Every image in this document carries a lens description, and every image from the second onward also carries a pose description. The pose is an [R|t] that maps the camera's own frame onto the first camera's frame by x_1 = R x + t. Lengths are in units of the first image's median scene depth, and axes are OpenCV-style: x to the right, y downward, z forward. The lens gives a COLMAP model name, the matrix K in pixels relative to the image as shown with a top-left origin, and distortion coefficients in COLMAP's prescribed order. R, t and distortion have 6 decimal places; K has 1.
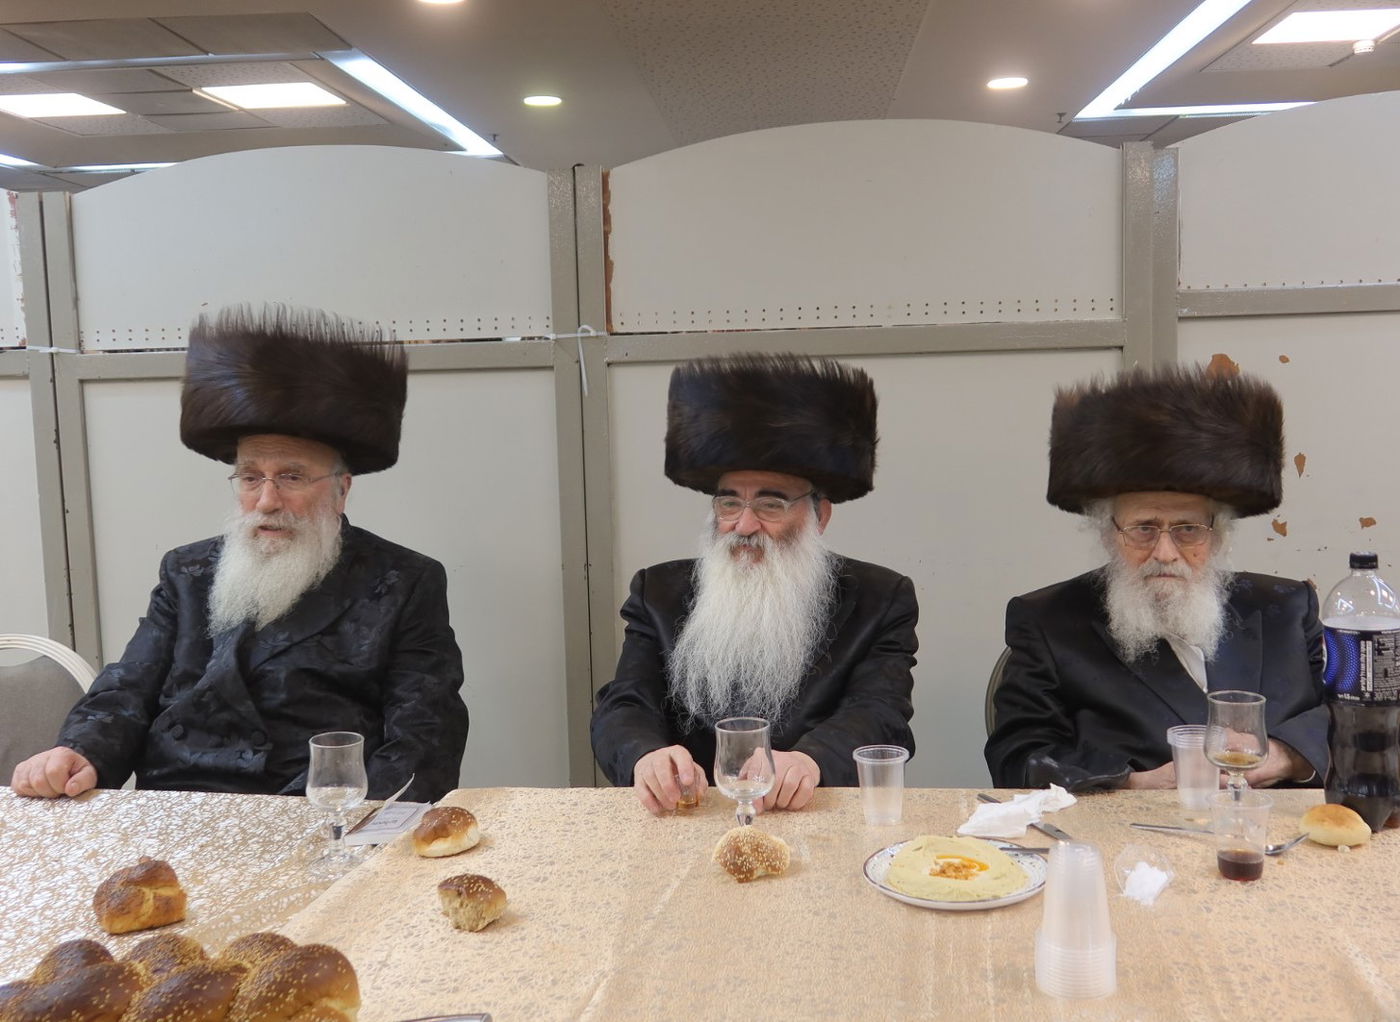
lens RADIAL K [[1247.9, 0, 745.7], [0, 1247.9, 511.3], [0, 0, 1]] dist [-0.000508, -0.007448]
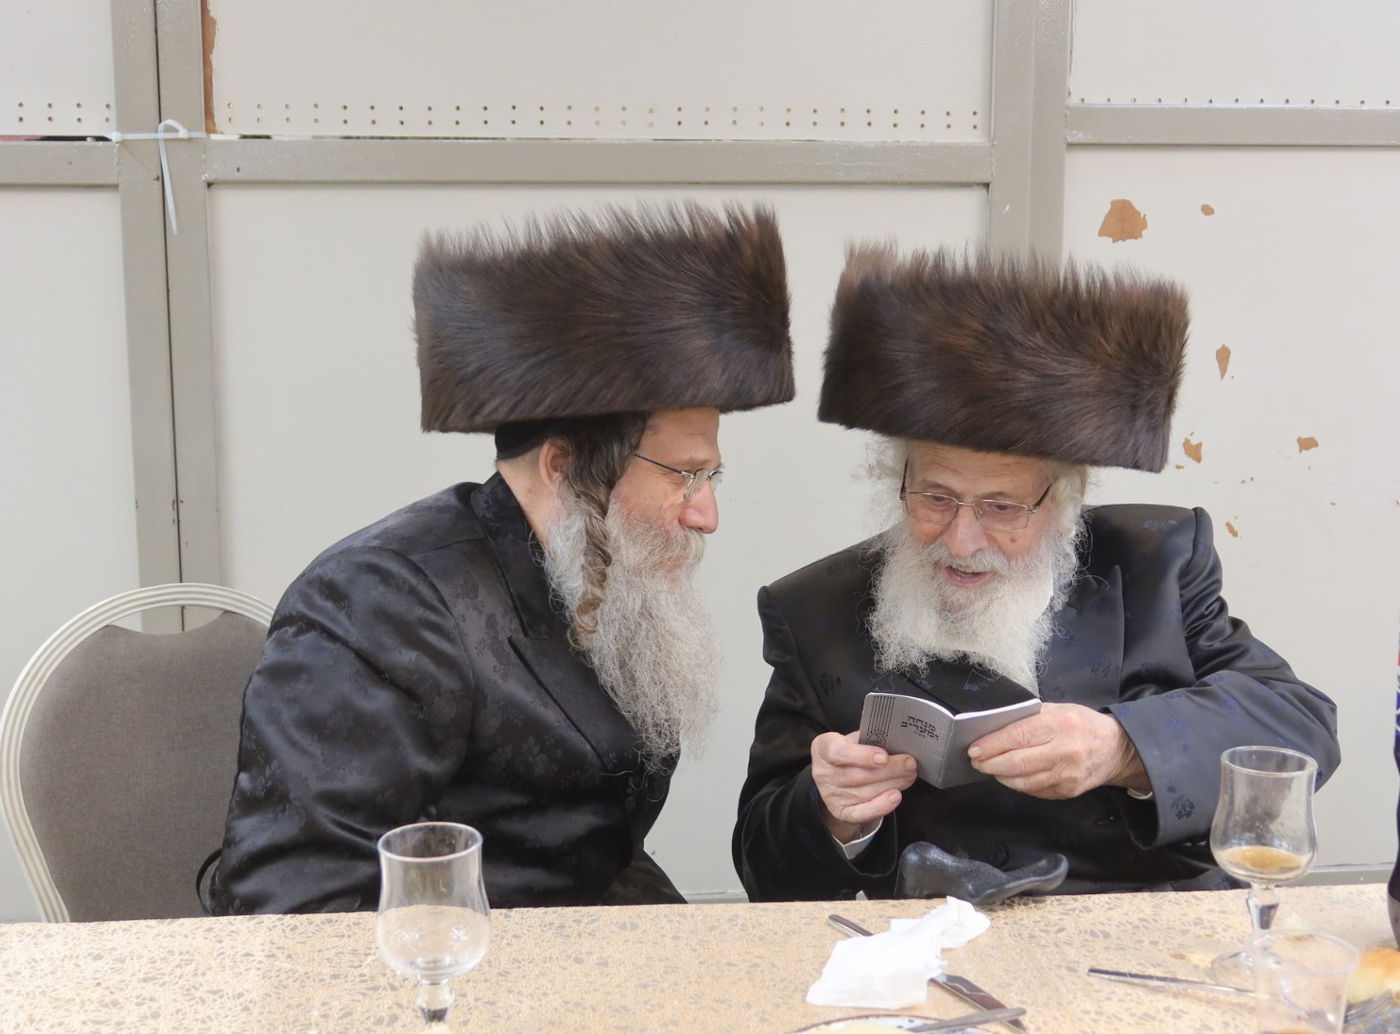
lens RADIAL K [[1544.3, 0, 700.0], [0, 1544.3, 517.0], [0, 0, 1]] dist [-0.007786, -0.016404]
pose [[0.984690, -0.001526, 0.174307, -0.001435], [-0.011340, 0.997283, 0.072790, -0.009625], [-0.173945, -0.073652, 0.981997, 0.184376]]
